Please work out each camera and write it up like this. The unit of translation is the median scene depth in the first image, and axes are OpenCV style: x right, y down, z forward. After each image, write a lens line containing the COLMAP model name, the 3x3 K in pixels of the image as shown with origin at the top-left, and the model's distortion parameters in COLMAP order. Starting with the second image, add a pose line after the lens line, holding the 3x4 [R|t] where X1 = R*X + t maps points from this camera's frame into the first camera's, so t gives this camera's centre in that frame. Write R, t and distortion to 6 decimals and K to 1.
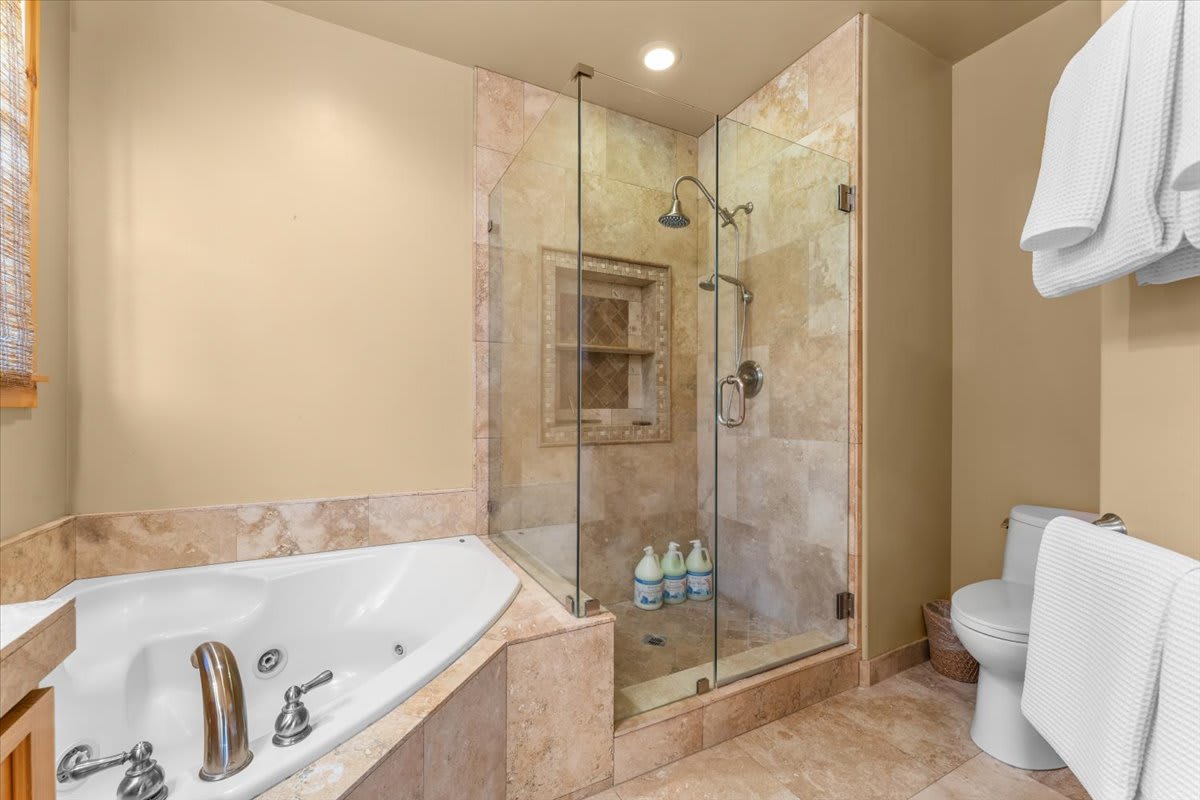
lens RADIAL K [[492.5, 0, 605.0], [0, 492.5, 406.5], [0, 0, 1]] dist [-0.002453, -0.000683]
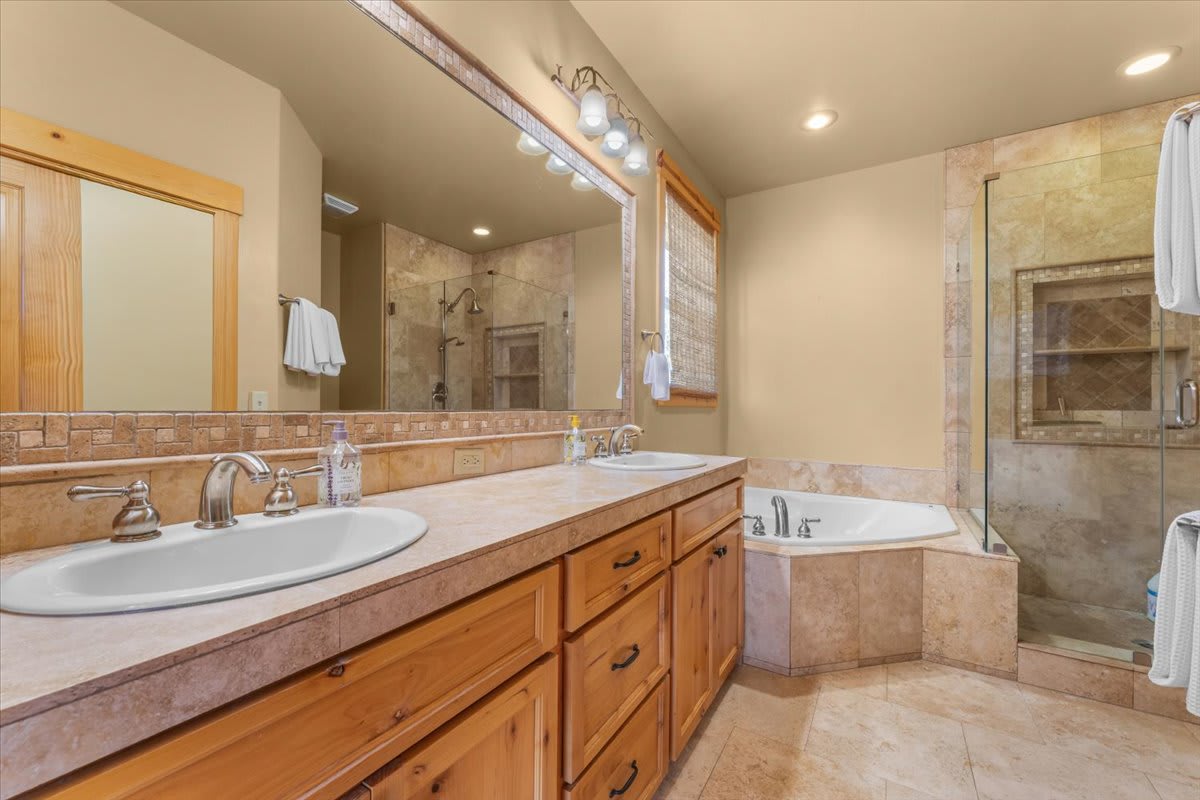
lens RADIAL K [[492.5, 0, 601.4], [0, 492.5, 405.7], [0, 0, 1]] dist [-0.002453, -0.000683]
pose [[0.525112, 0.001574, -0.851032, 0.360981], [-0.003987, 0.999992, -0.000610, -0.000300], [0.851024, 0.003713, 0.525114, -0.454811]]
